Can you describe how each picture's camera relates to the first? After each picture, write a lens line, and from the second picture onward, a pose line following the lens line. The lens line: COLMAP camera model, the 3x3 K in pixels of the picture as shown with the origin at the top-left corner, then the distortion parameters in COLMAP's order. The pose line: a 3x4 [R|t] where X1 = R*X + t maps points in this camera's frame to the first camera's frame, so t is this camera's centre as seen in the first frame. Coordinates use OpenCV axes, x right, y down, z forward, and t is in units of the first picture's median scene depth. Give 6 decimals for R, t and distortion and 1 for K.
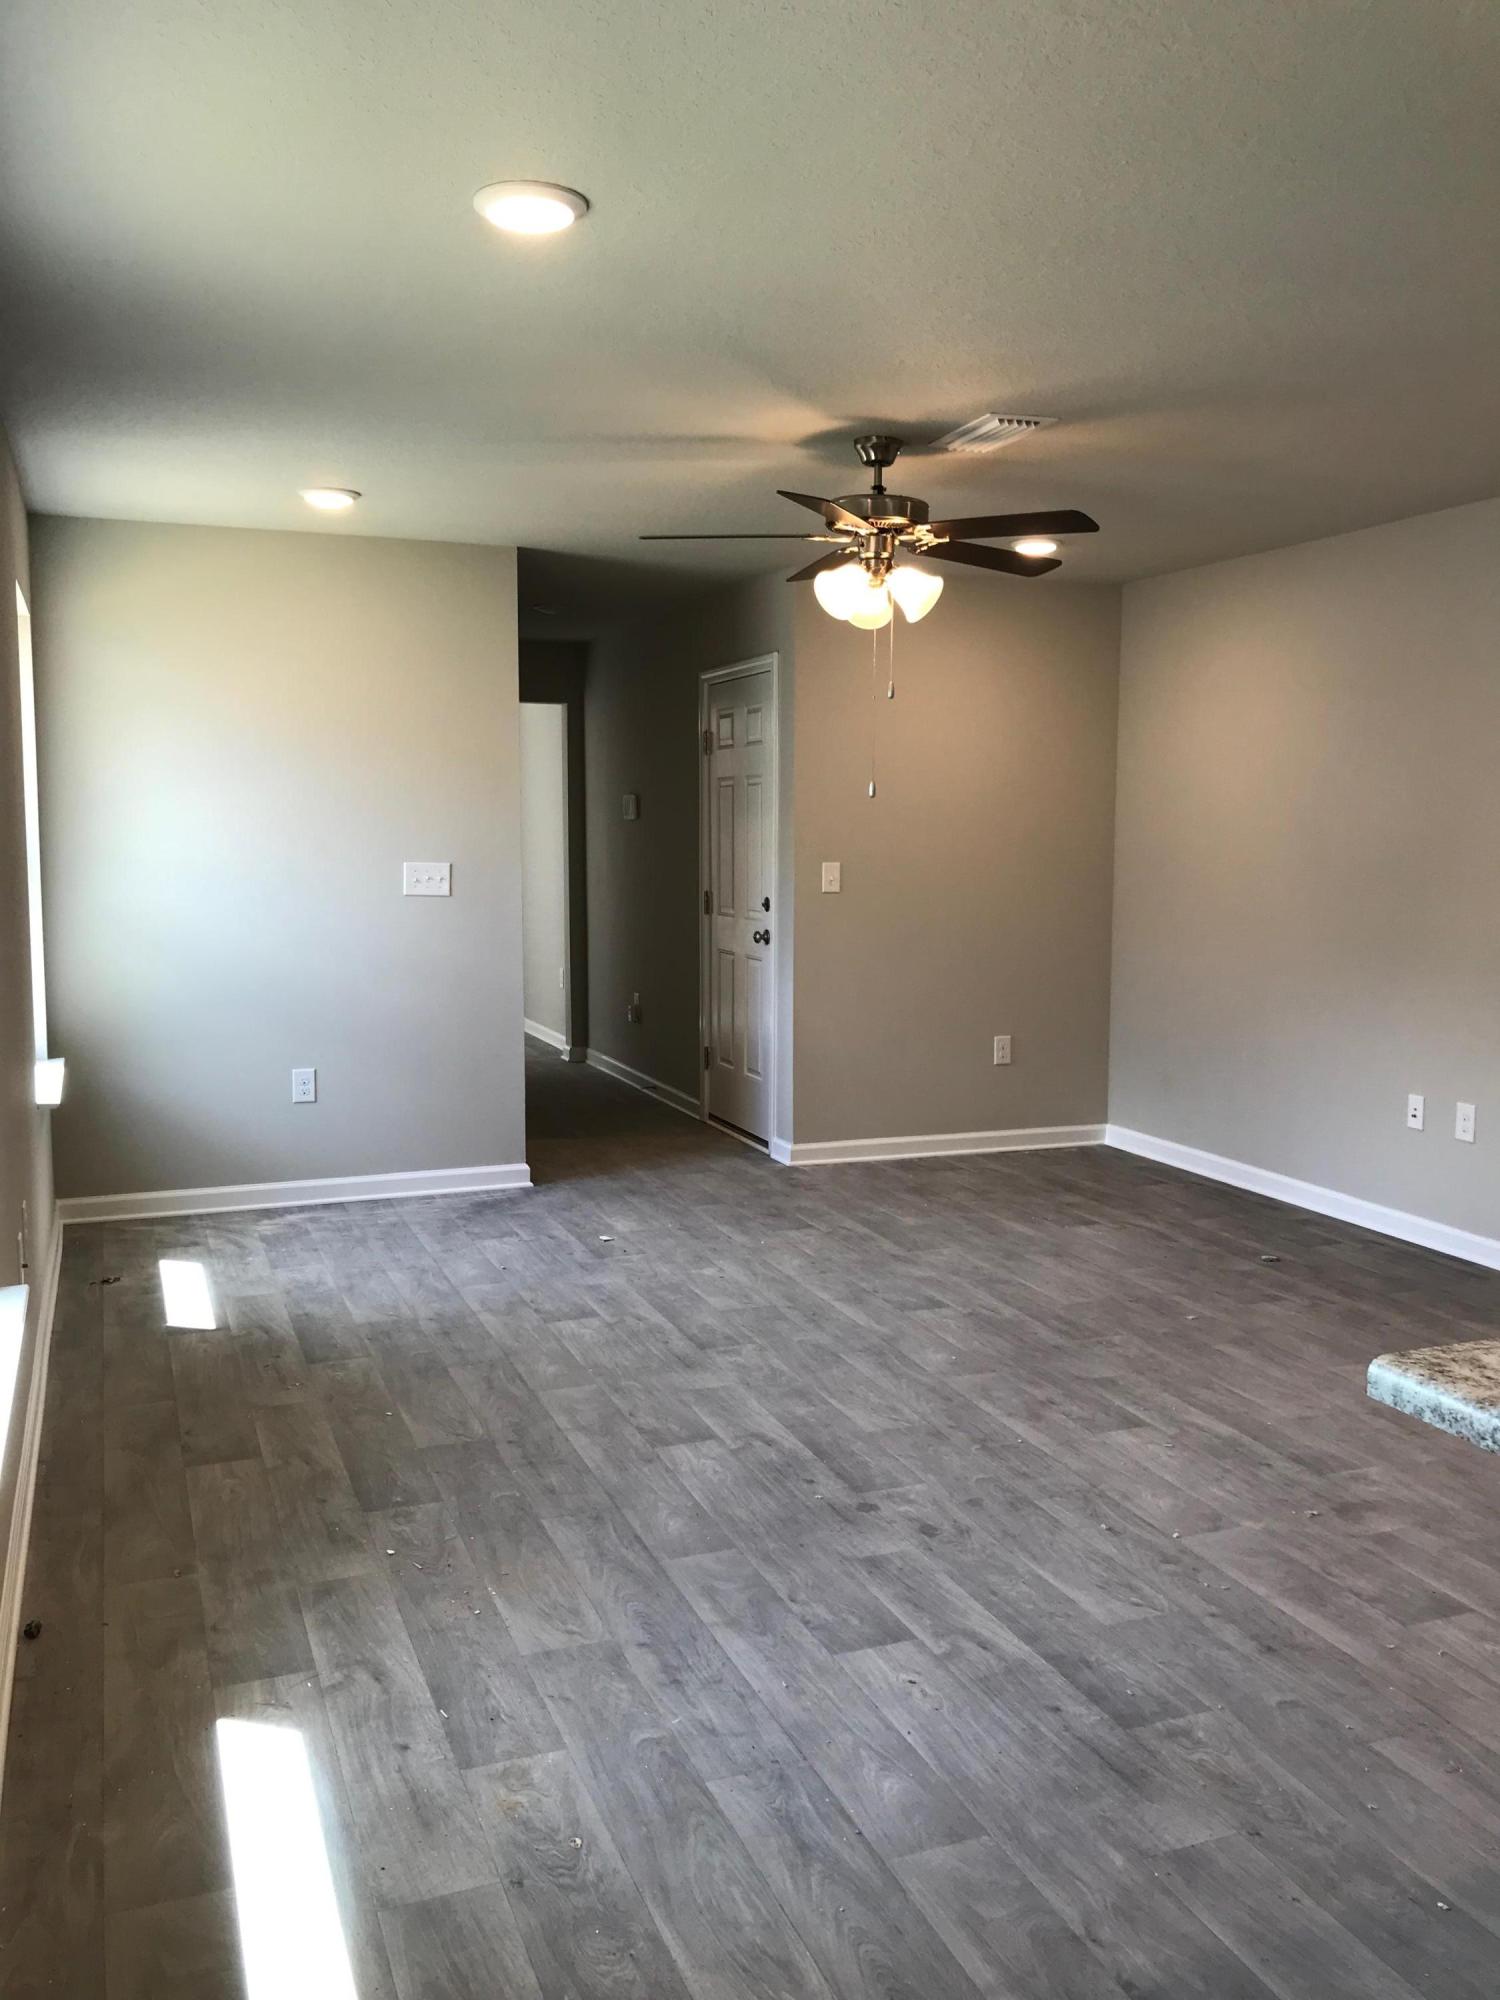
lens RADIAL K [[1655.5, 0, 750.0], [0, 1655.5, 1000.0], [0, 0, 1]] dist [0.009330, 0.005673]
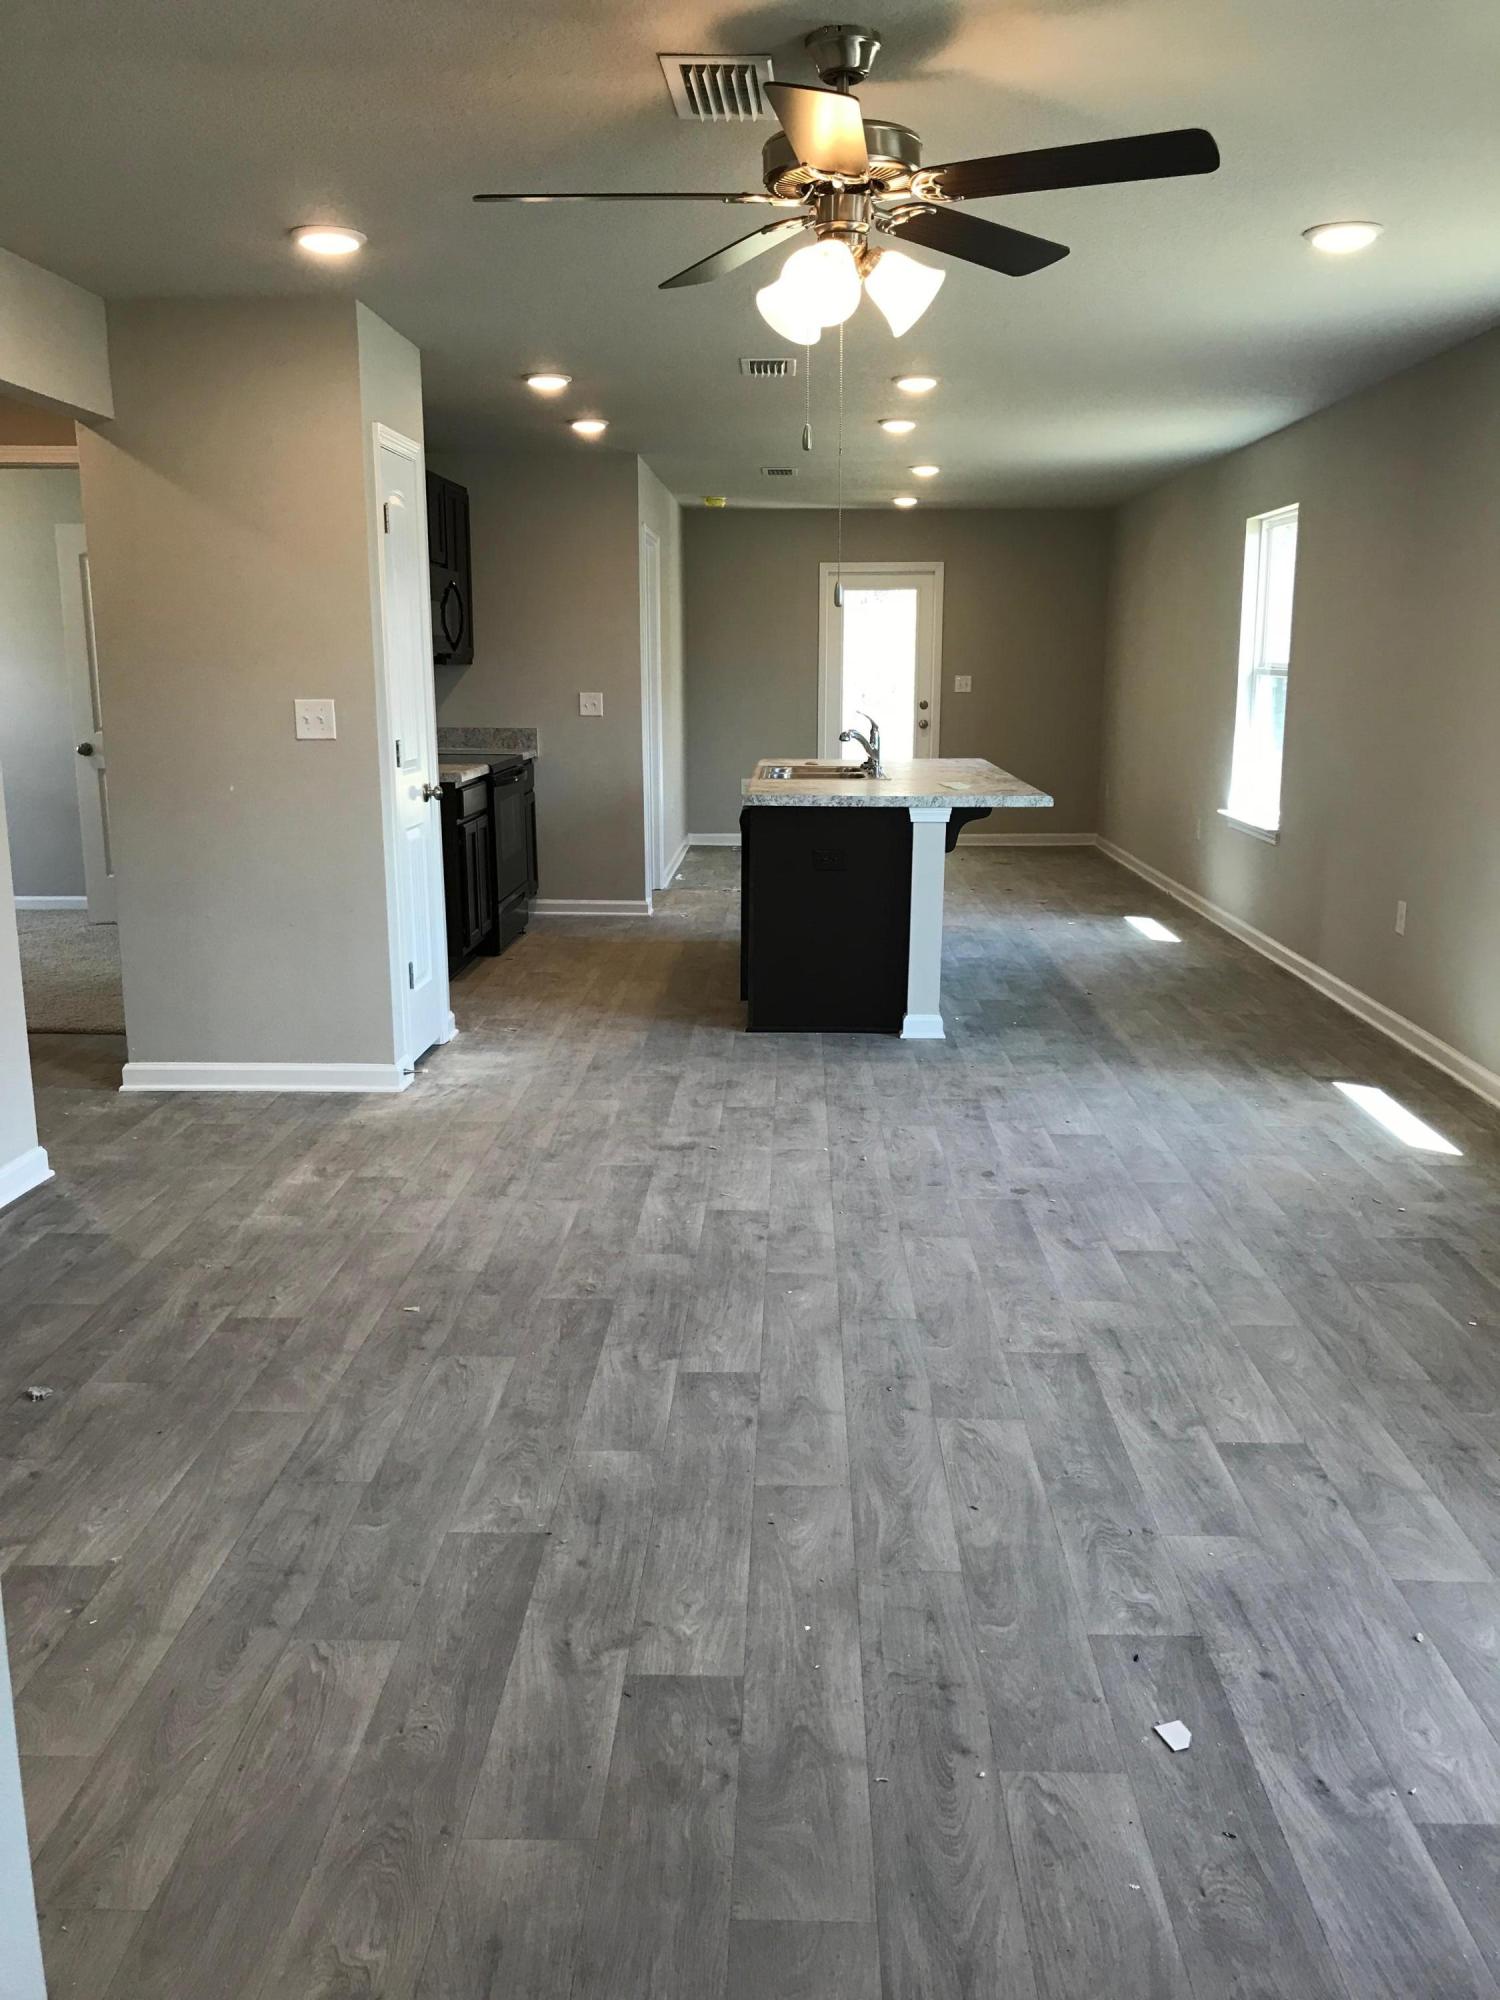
lens RADIAL K [[1646.8, 0, 750.0], [0, 1646.8, 1000.0], [0, 0, 1]] dist [0.107117, -0.335741]
pose [[-0.922208, -0.082610, 0.377767, -0.225466], [0.036907, 0.953651, 0.298642, -0.245269], [-0.384929, 0.289352, -0.876416, 2.334469]]
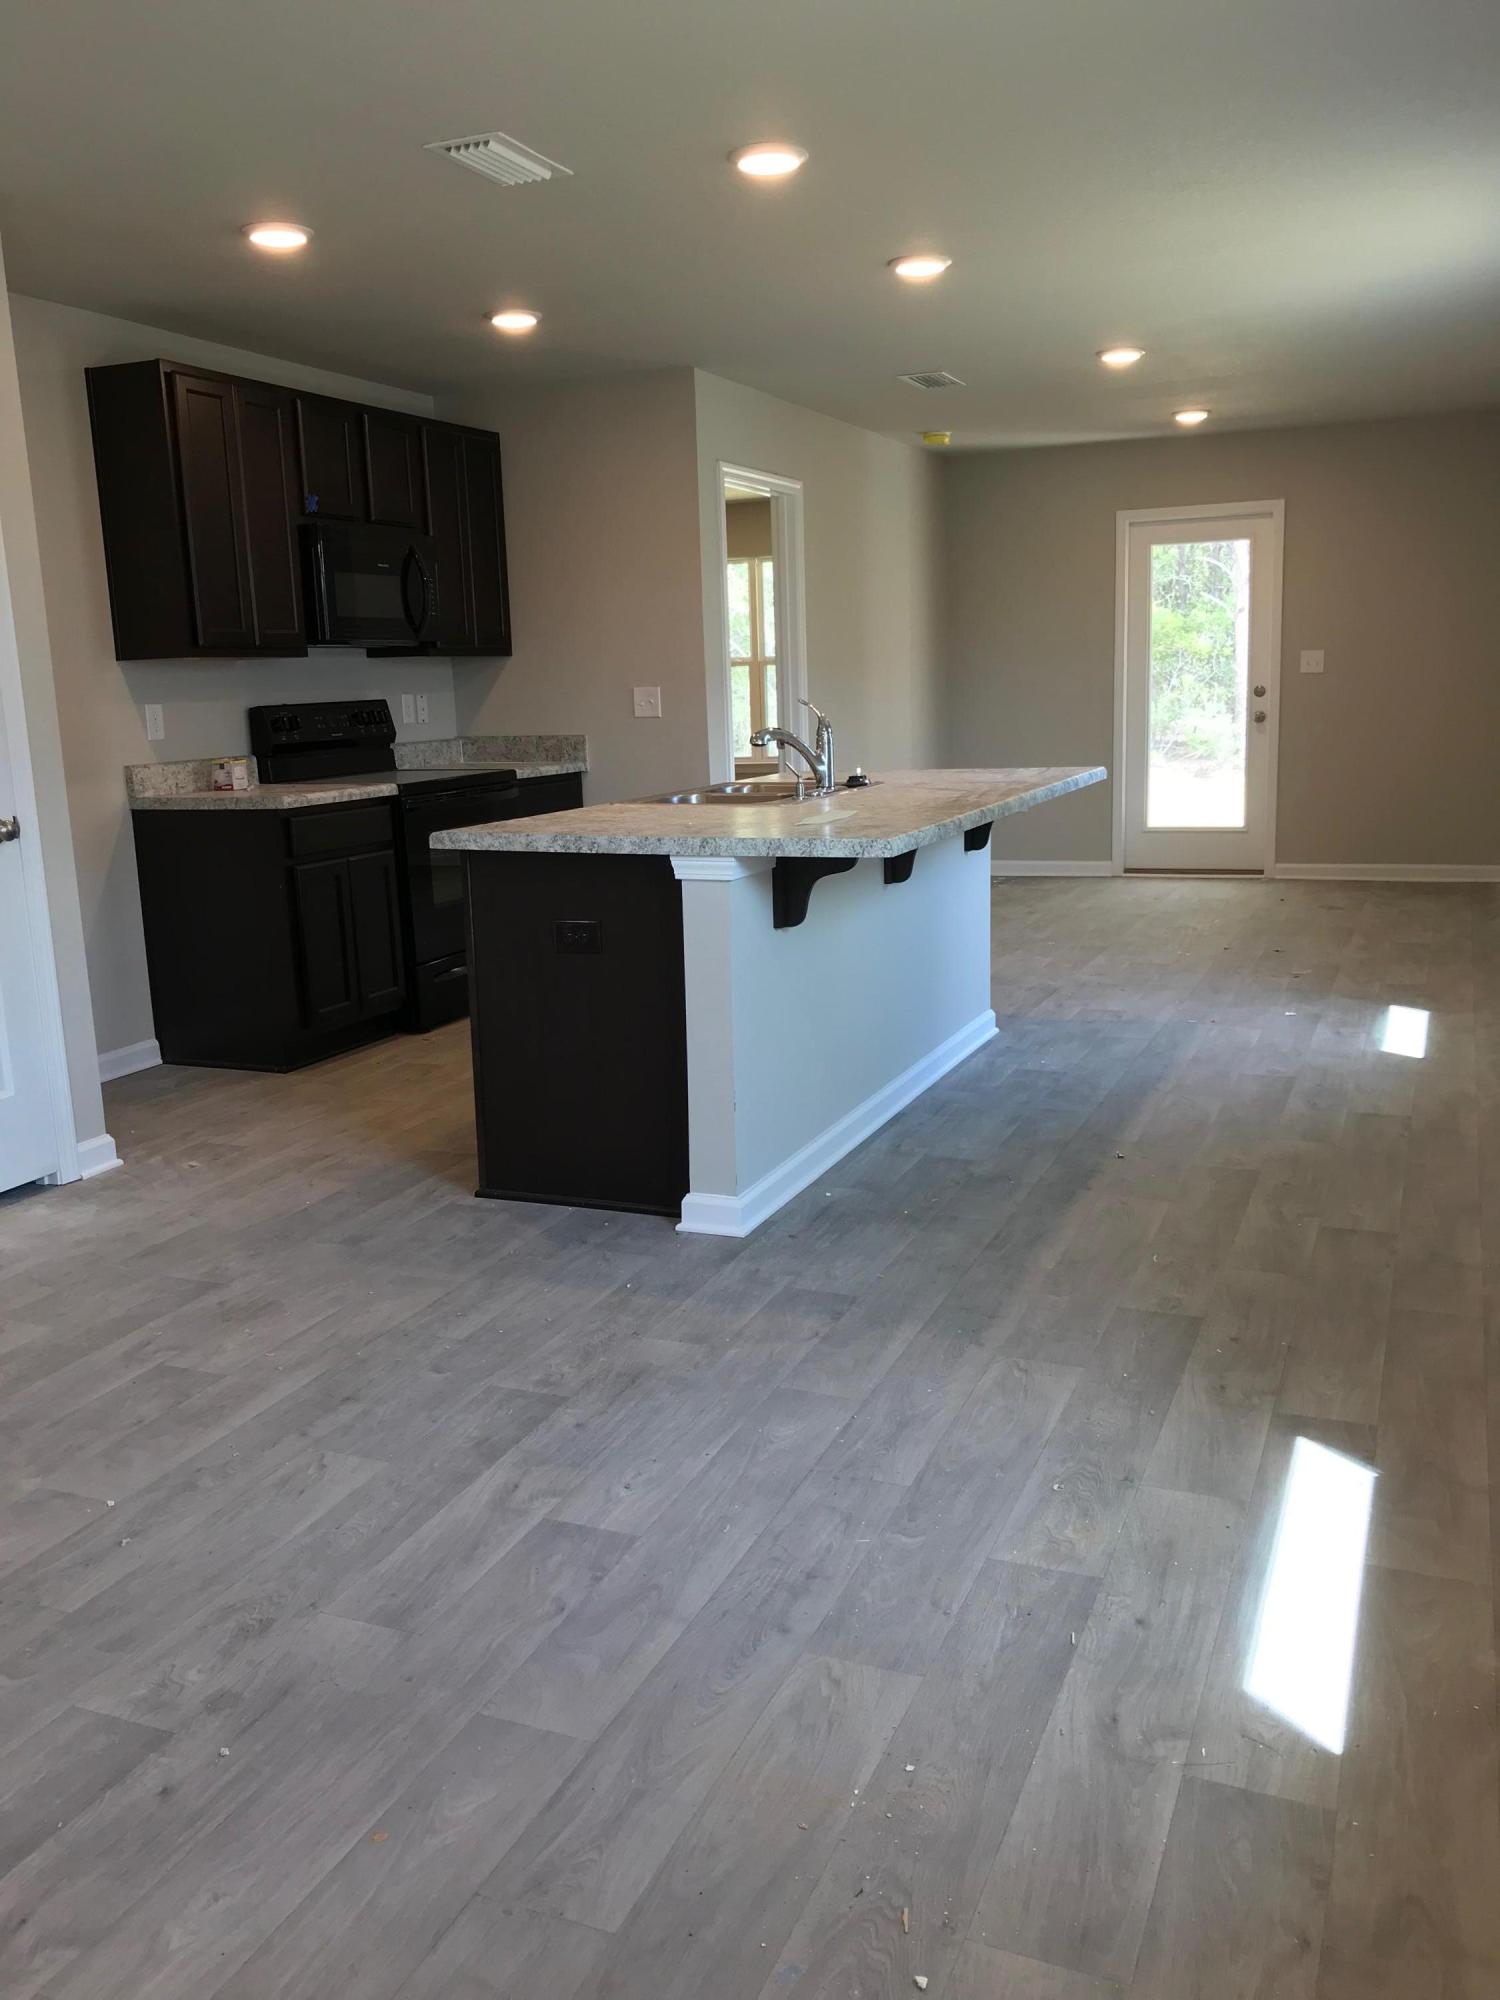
lens RADIAL K [[1655.5, 0, 750.0], [0, 1655.5, 1000.0], [0, 0, 1]] dist [0.009330, 0.005673]
pose [[-0.717987, -0.115111, 0.686472, -0.492122], [0.103828, 0.957485, 0.269151, -0.090108], [-0.688269, 0.264522, -0.675510, 1.304374]]
